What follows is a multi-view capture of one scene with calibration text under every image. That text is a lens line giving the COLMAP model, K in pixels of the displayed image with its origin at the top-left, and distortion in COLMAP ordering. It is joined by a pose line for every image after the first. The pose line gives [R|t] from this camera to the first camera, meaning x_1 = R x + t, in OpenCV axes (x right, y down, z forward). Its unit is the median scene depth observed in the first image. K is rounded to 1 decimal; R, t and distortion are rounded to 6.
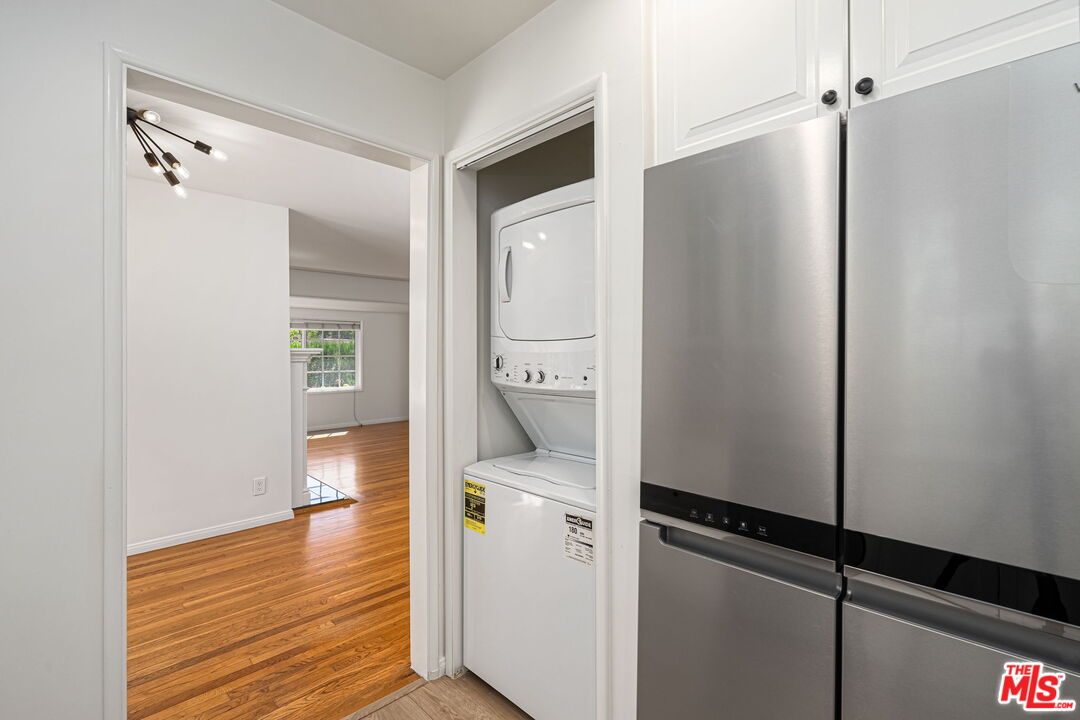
lens RADIAL K [[488.0, 0, 538.7], [0, 488.0, 355.4], [0, 0, 1]] dist [0.000692, 0.001855]
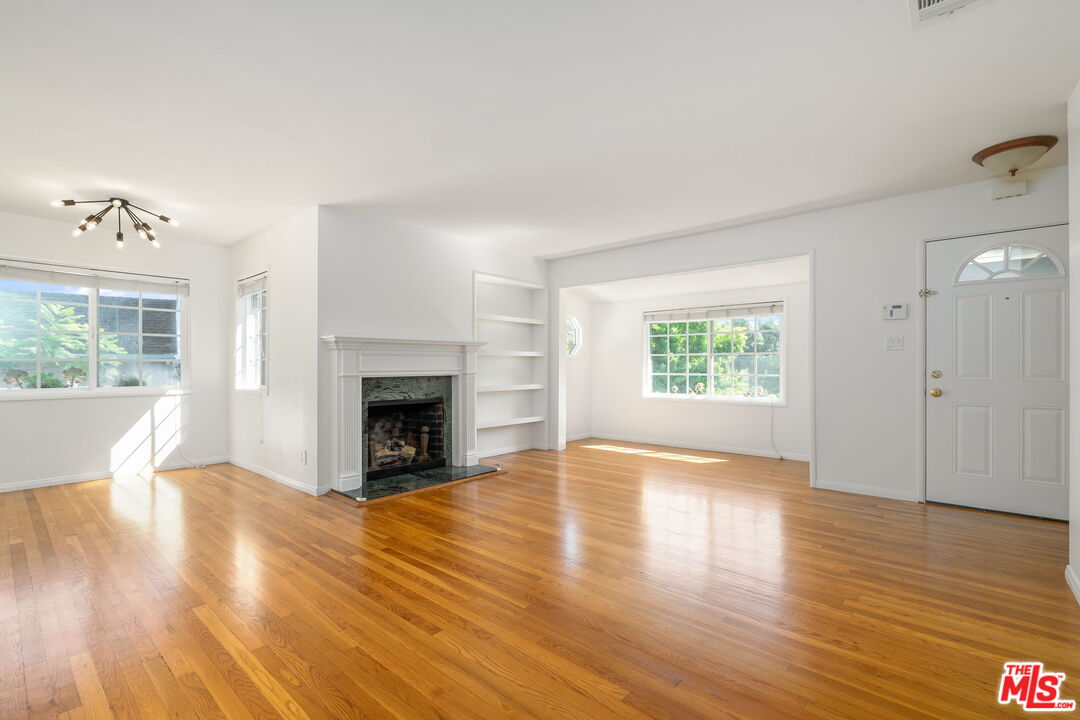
lens RADIAL K [[488.0, 0, 535.6], [0, 488.0, 364.8], [0, 0, 1]] dist [0.000692, 0.001855]
pose [[0.070558, -0.000485, -0.997508, 0.280217], [-0.007617, 0.999970, -0.001025, 0.022031], [0.997479, 0.007671, 0.070552, 0.658759]]
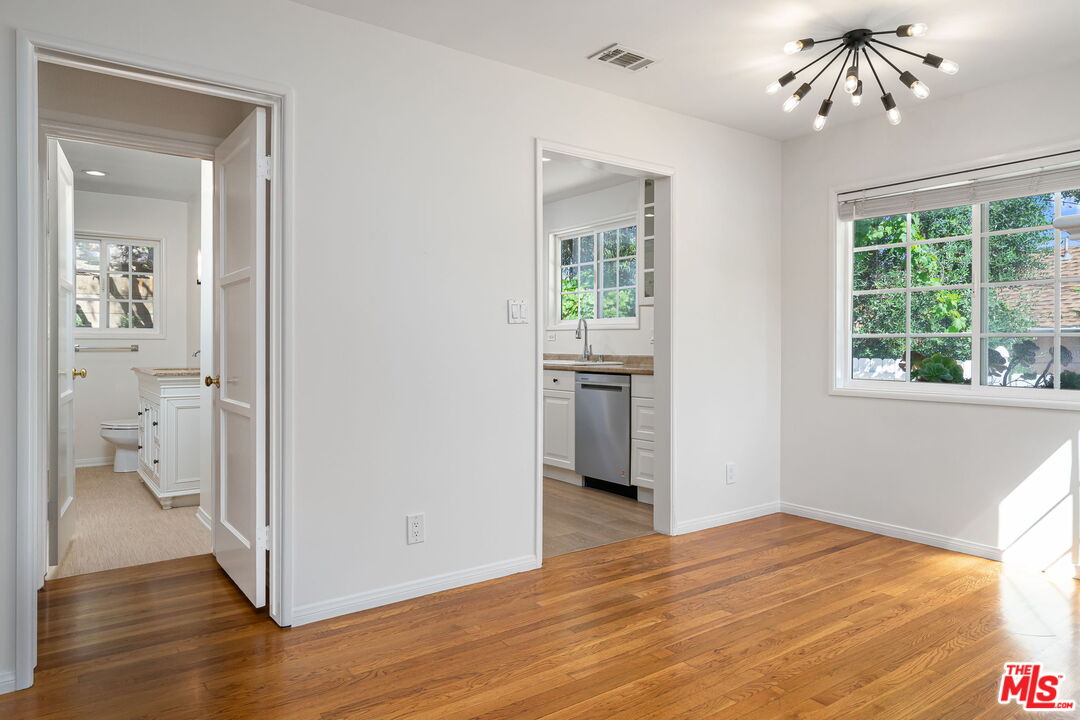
lens RADIAL K [[696.6, 0, 540.0], [0, 696.6, 342.0], [0, 0, 1]] dist [0.015627, 0.000127]
pose [[-0.989225, -0.000692, 0.146403, -0.127340], [0.000291, 0.999978, 0.006692, 0.020893], [-0.146405, 0.006663, -0.989202, 0.671453]]
